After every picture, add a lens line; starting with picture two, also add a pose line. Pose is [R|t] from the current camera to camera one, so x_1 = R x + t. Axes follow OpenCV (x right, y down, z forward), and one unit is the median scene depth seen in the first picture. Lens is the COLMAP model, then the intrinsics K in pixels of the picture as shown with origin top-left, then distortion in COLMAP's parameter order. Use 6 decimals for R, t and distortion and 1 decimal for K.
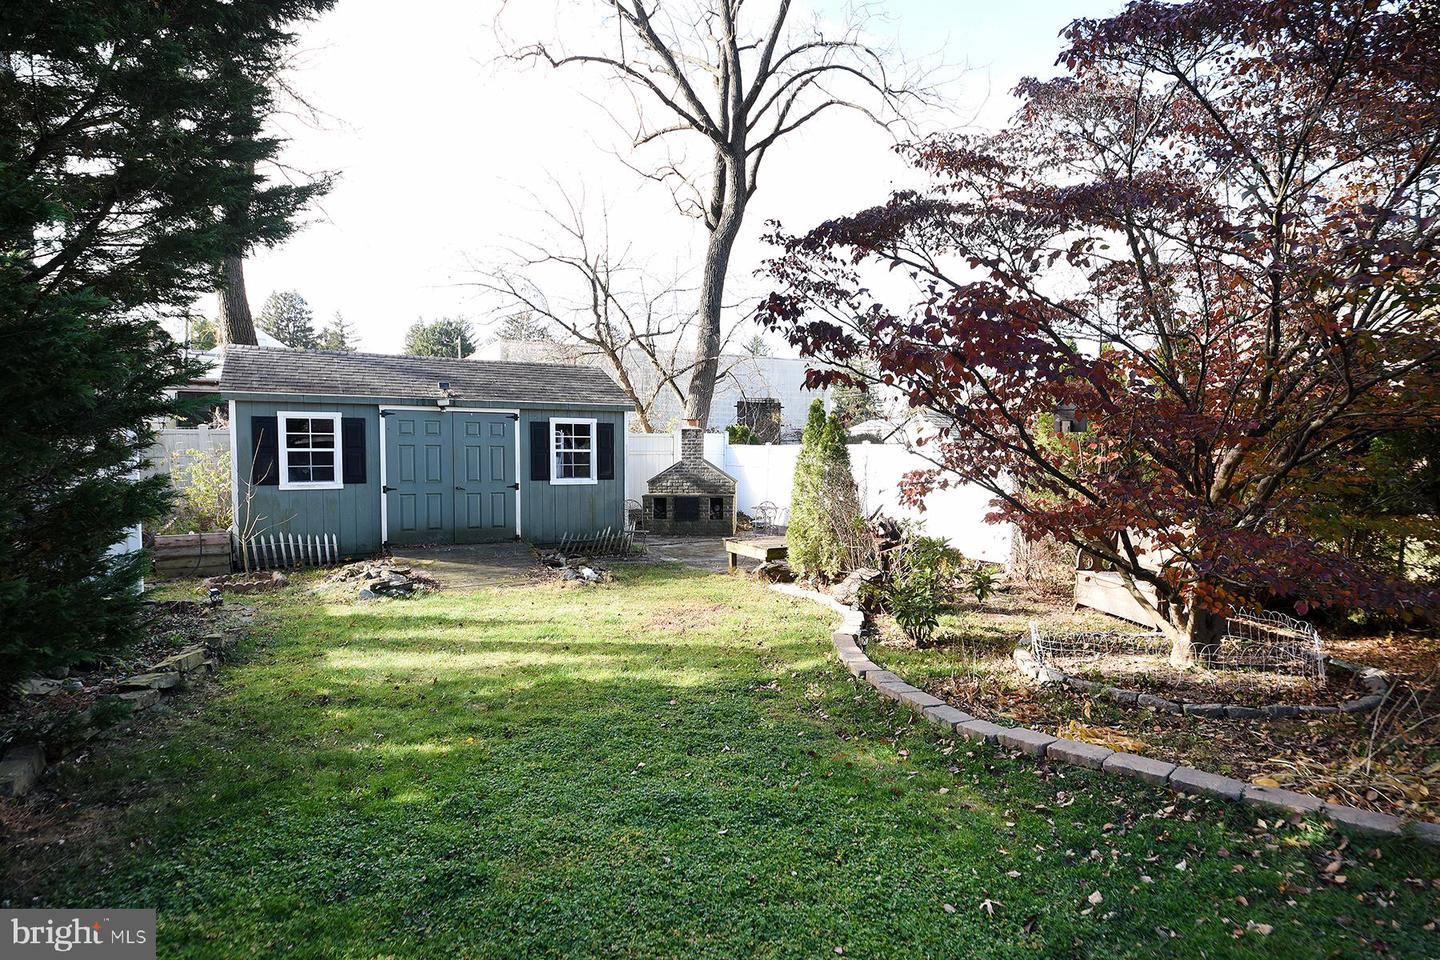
lens RADIAL K [[828.4, 0, 720.3], [0, 828.4, 478.3], [0, 0, 1]] dist [-0.000091, -0.000005]
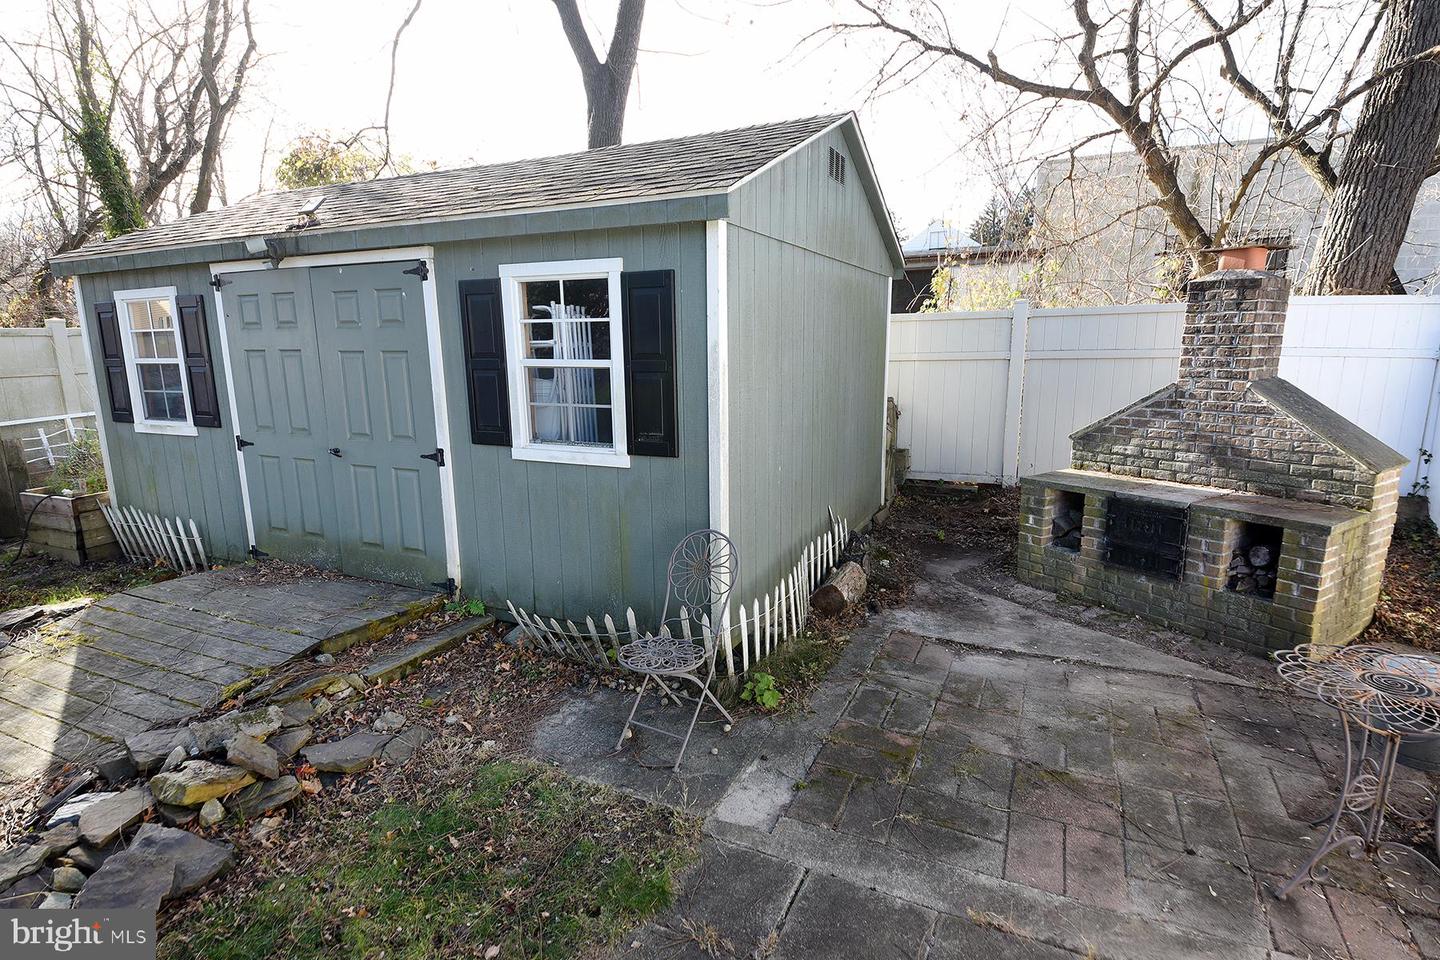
lens RADIAL K [[732.8, 0, 721.1], [0, 732.8, 486.8], [0, 0, 1]] dist [0.004880, 0.000439]
pose [[0.606691, 0.145845, -0.781445, 0.099671], [-0.014467, 0.984889, 0.172583, -0.036891], [0.794806, -0.093399, 0.599633, 0.887277]]
